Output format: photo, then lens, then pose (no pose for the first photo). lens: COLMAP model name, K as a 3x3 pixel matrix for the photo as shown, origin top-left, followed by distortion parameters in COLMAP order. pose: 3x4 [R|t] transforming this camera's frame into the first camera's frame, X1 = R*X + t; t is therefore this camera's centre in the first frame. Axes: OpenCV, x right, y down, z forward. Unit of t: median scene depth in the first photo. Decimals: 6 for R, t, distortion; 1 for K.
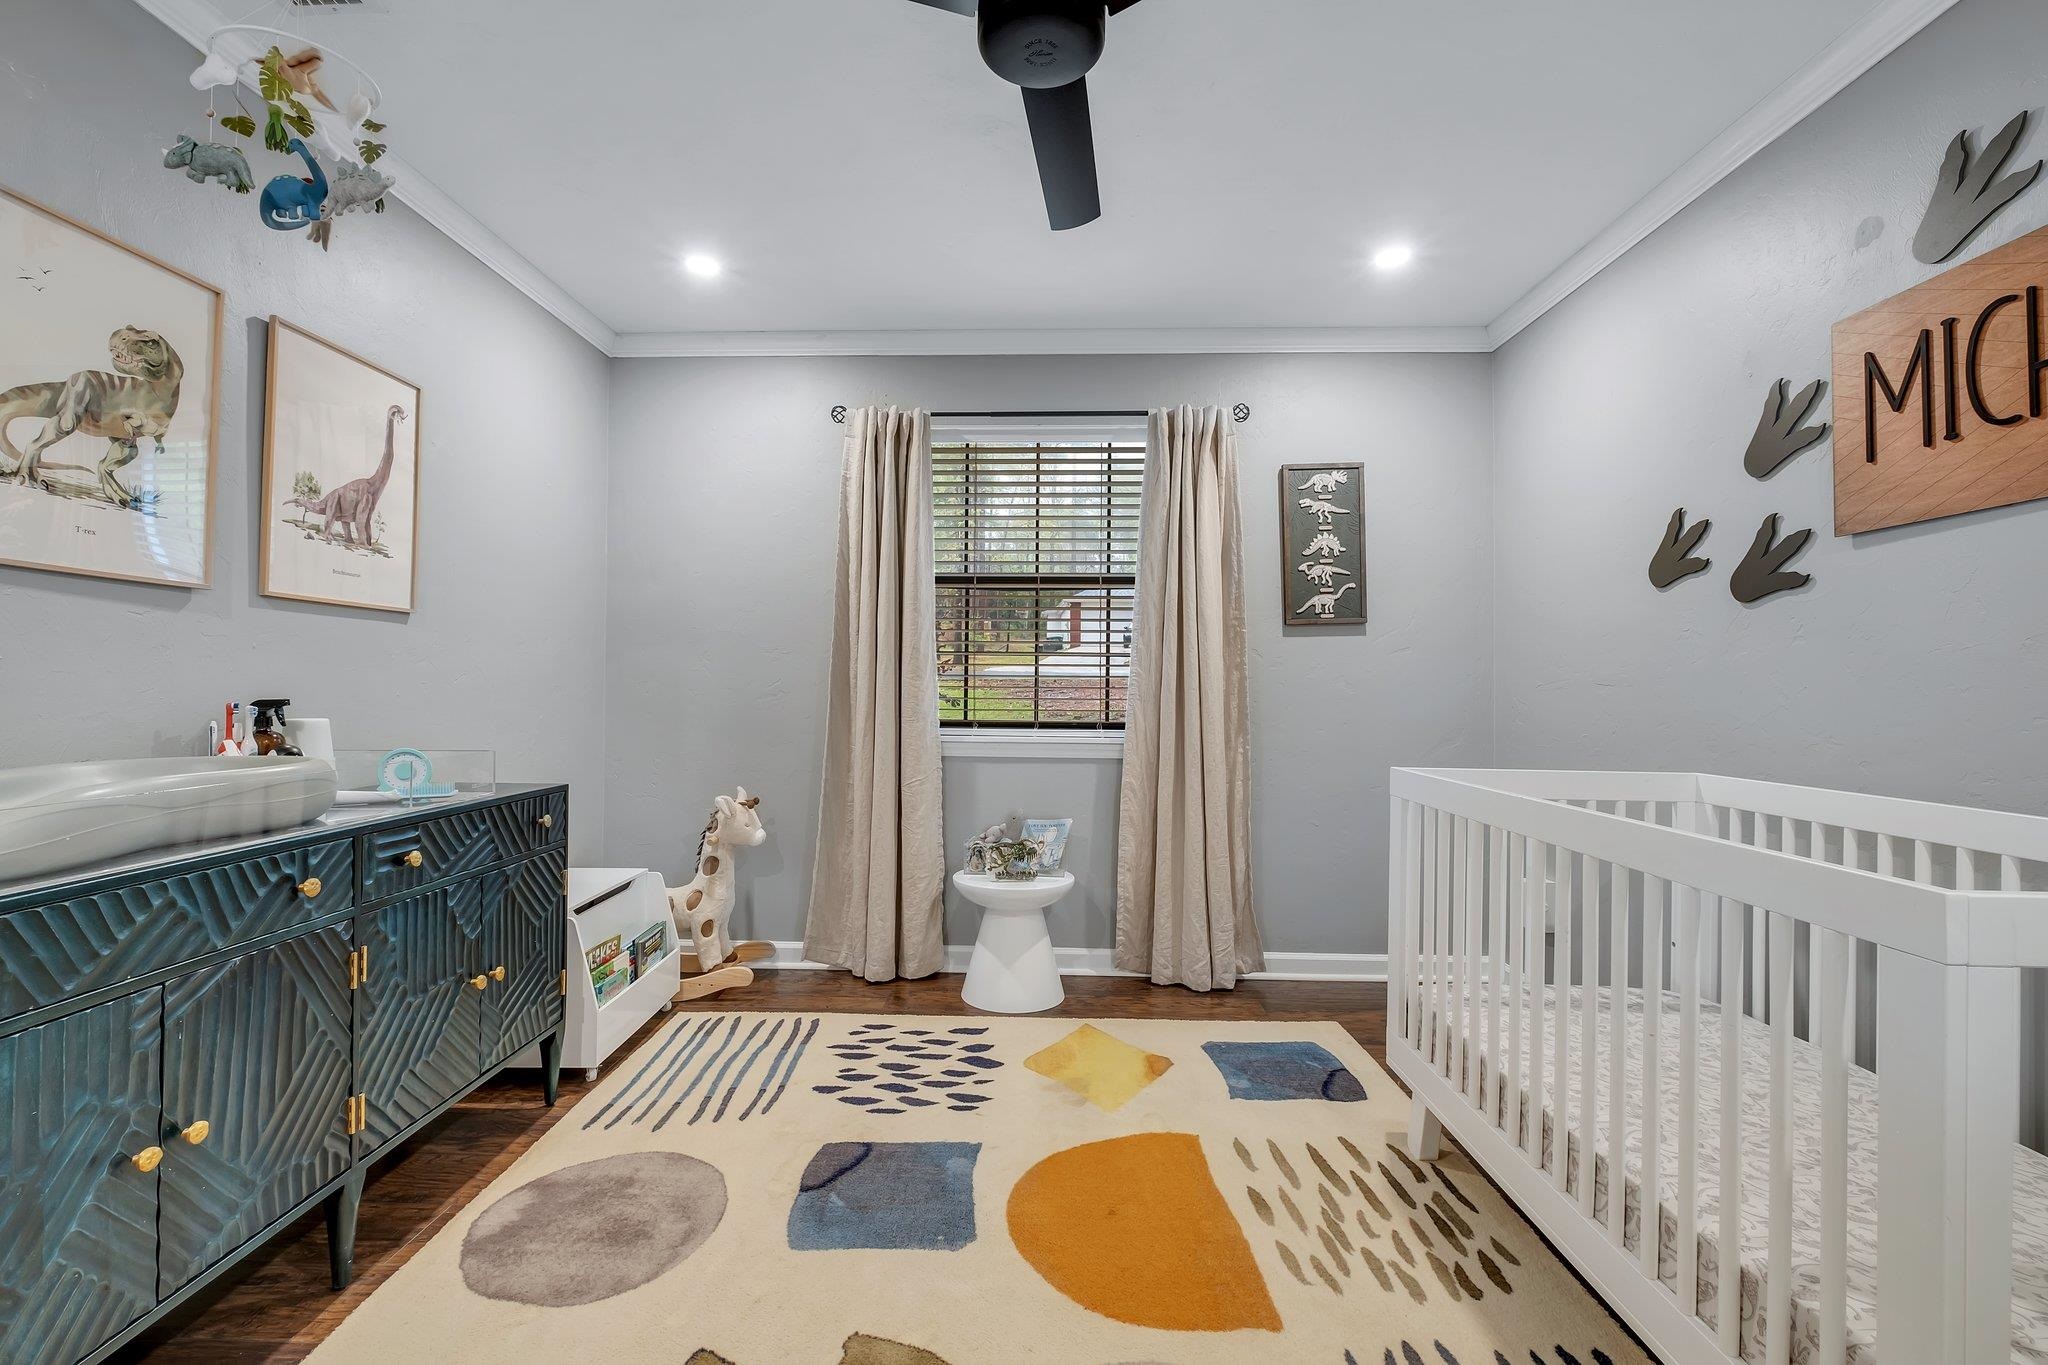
lens RADIAL K [[889.9, 0, 1008.0], [0, 889.9, 681.6], [0, 0, 1]] dist [-0.010496, 0.002202]
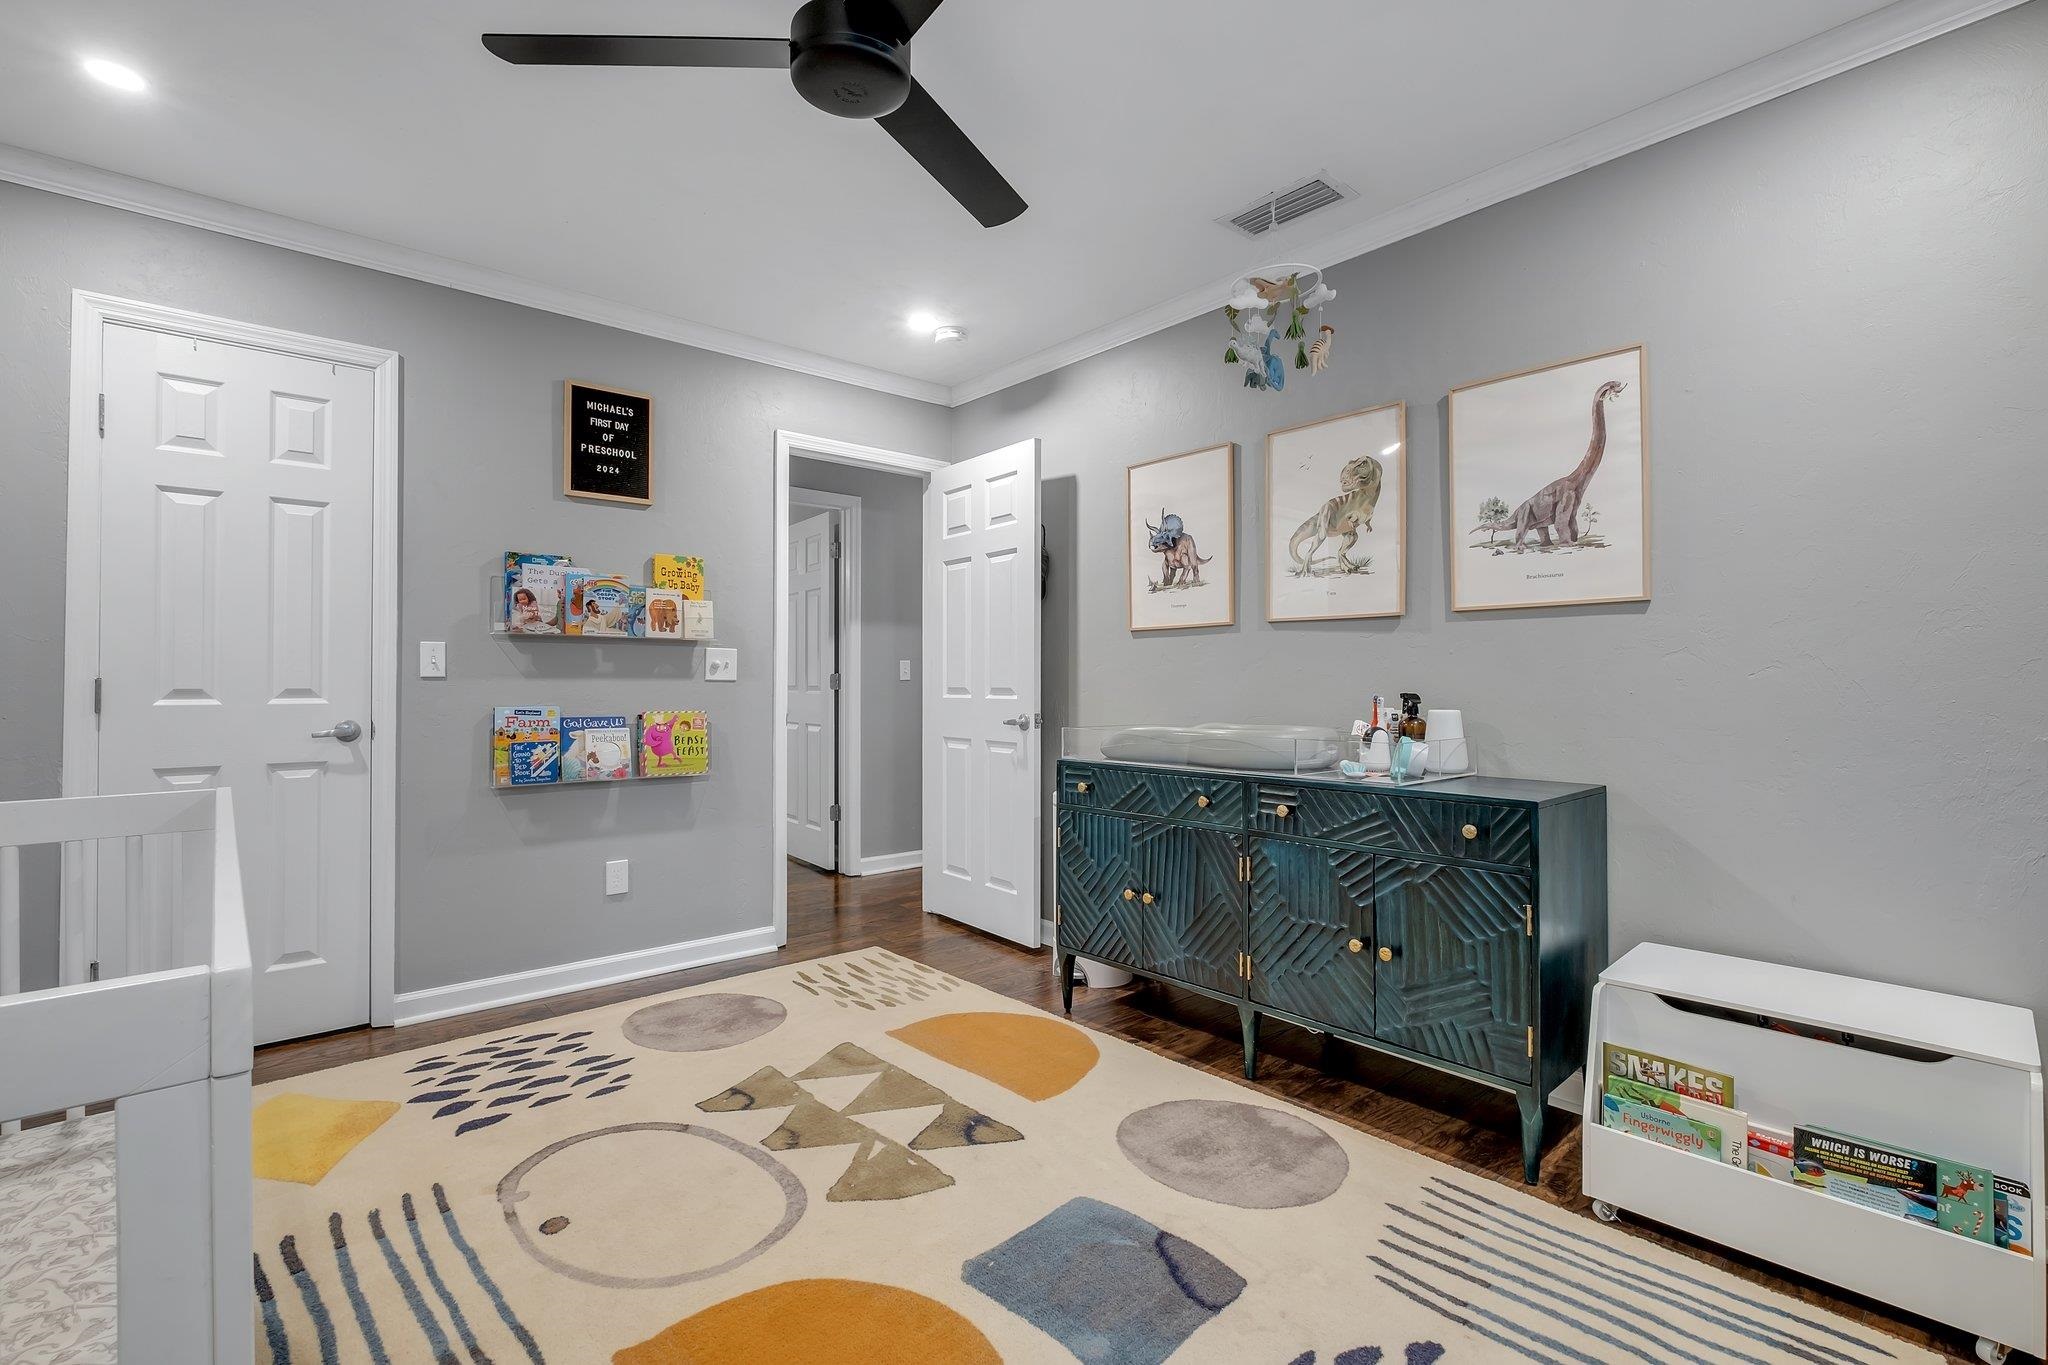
lens RADIAL K [[926.1, 0, 1016.1], [0, 926.1, 677.2], [0, 0, 1]] dist [0.003058, -0.003040]
pose [[-0.730580, -0.010682, -0.682743, 0.436647], [-0.000168, 0.999880, -0.015464, 0.014337], [0.682827, -0.011182, -0.730495, 1.303929]]
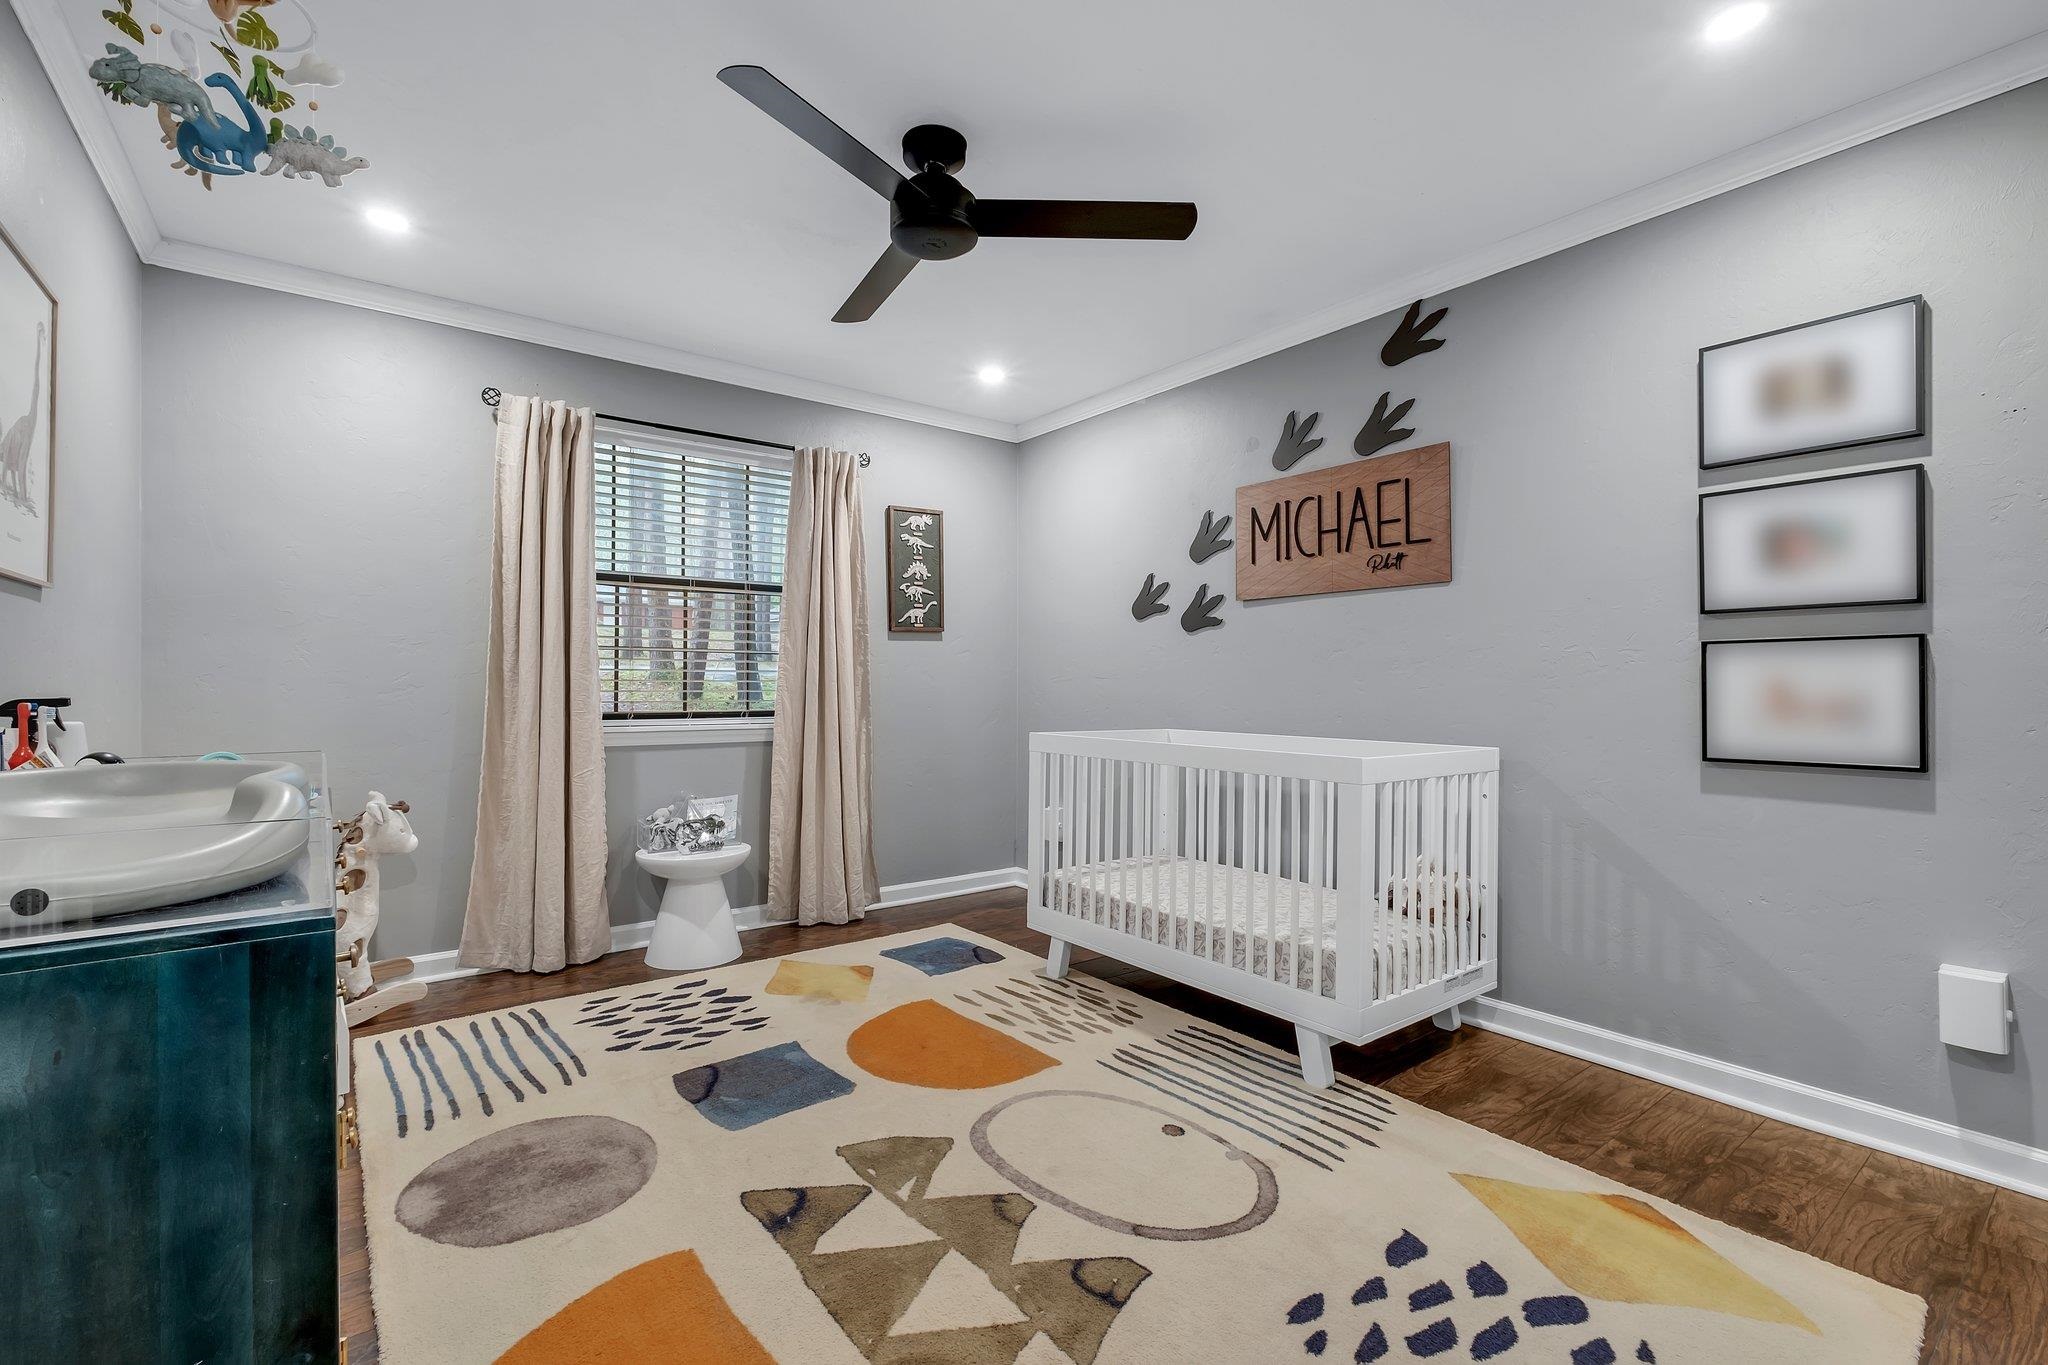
lens RADIAL K [[889.9, 0, 1008.1], [0, 889.9, 693.2], [0, 0, 1]] dist [-0.010496, 0.002202]
pose [[0.776737, -0.011502, 0.629720, -0.528735], [-0.002286, 0.999775, 0.021080, -0.002723], [-0.629821, -0.017813, 0.776536, -0.148778]]
